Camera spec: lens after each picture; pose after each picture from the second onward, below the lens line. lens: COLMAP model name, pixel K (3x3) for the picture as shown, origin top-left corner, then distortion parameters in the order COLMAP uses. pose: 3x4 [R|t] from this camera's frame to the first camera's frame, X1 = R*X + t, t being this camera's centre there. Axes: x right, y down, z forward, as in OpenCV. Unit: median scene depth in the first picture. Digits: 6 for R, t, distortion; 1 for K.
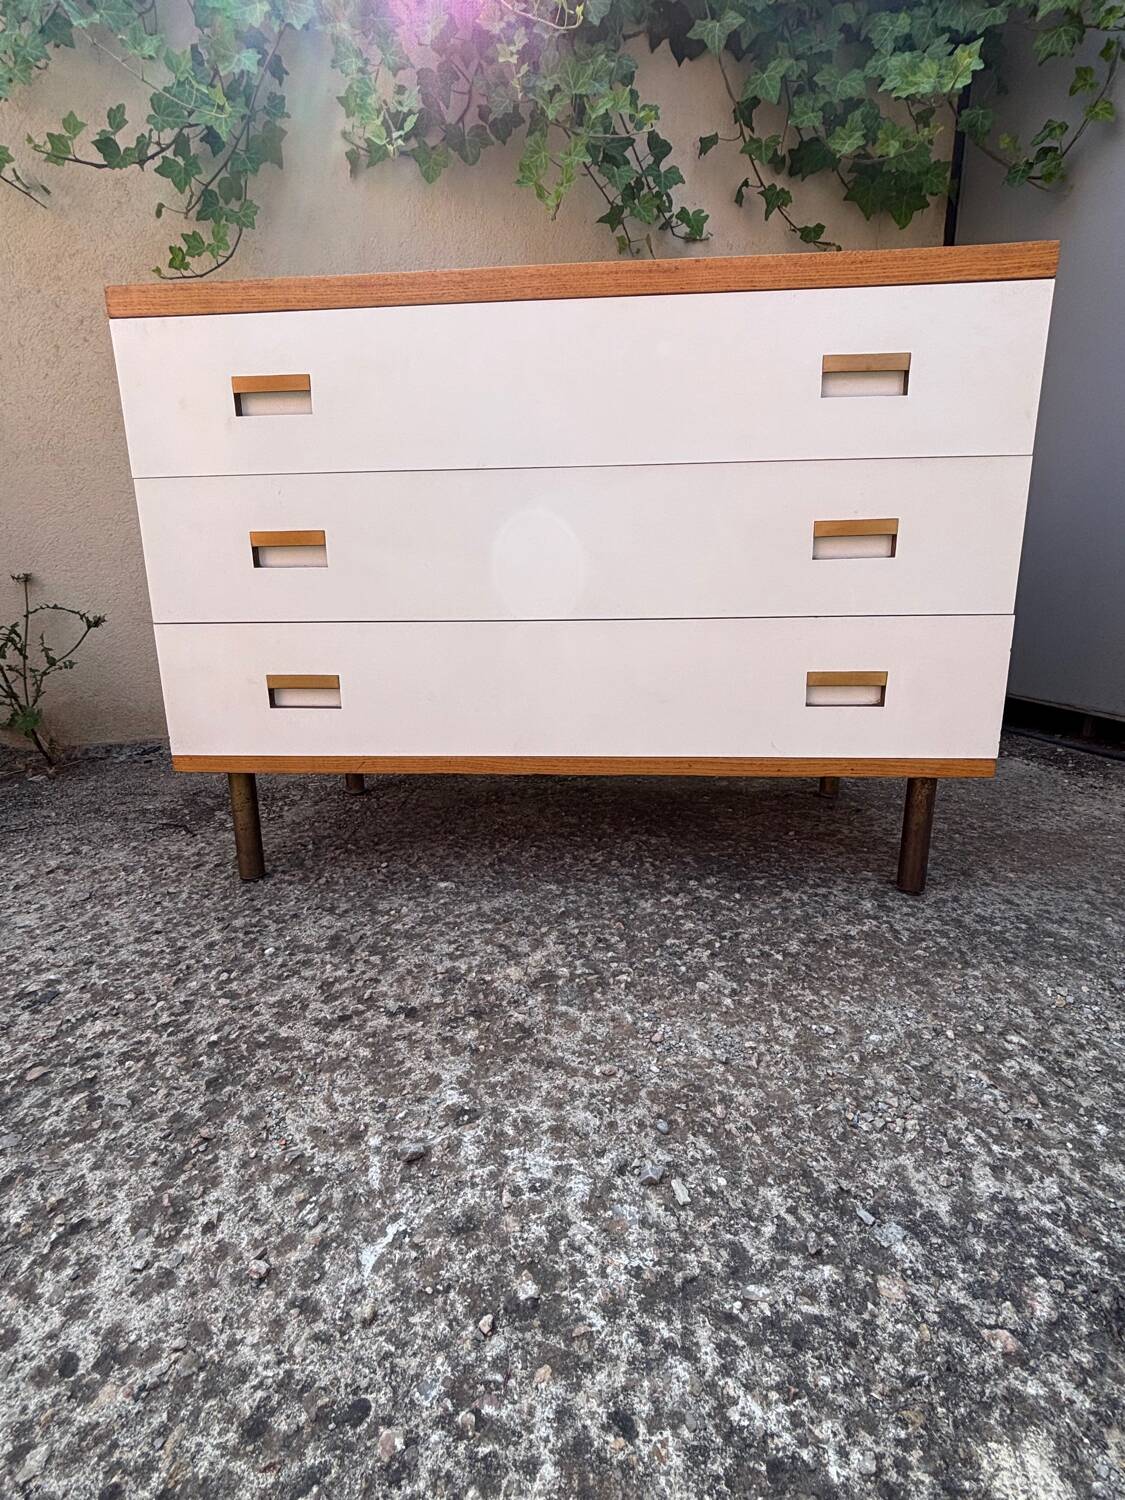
lens RADIAL K [[728.8, 0, 561.4], [0, 728.8, 756.3], [0, 0, 1]] dist [-0.011285, 0.007291]
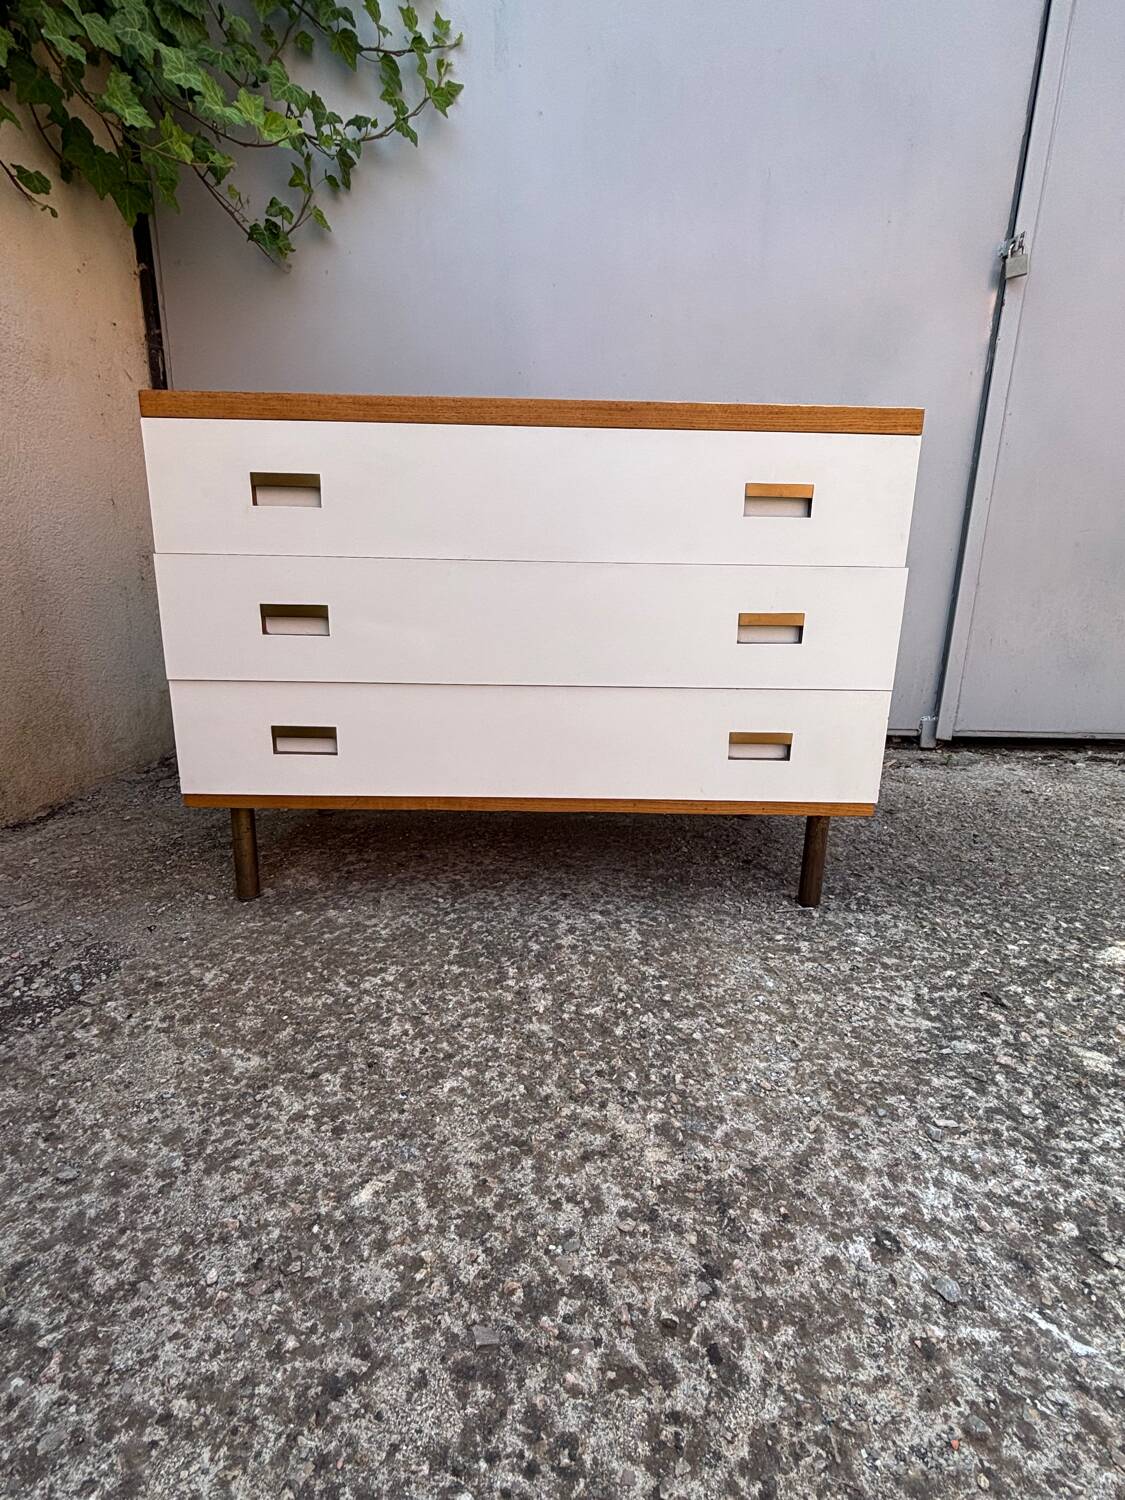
lens RADIAL K [[740.9, 0, 557.7], [0, 740.9, 741.3], [0, 0, 1]] dist [-0.014523, 0.007483]
pose [[0.282228, -0.218019, 0.934246, -1.139727], [0.230354, 0.960745, 0.154615, -0.472513], [-0.931281, 0.171571, 0.321371, 1.039092]]
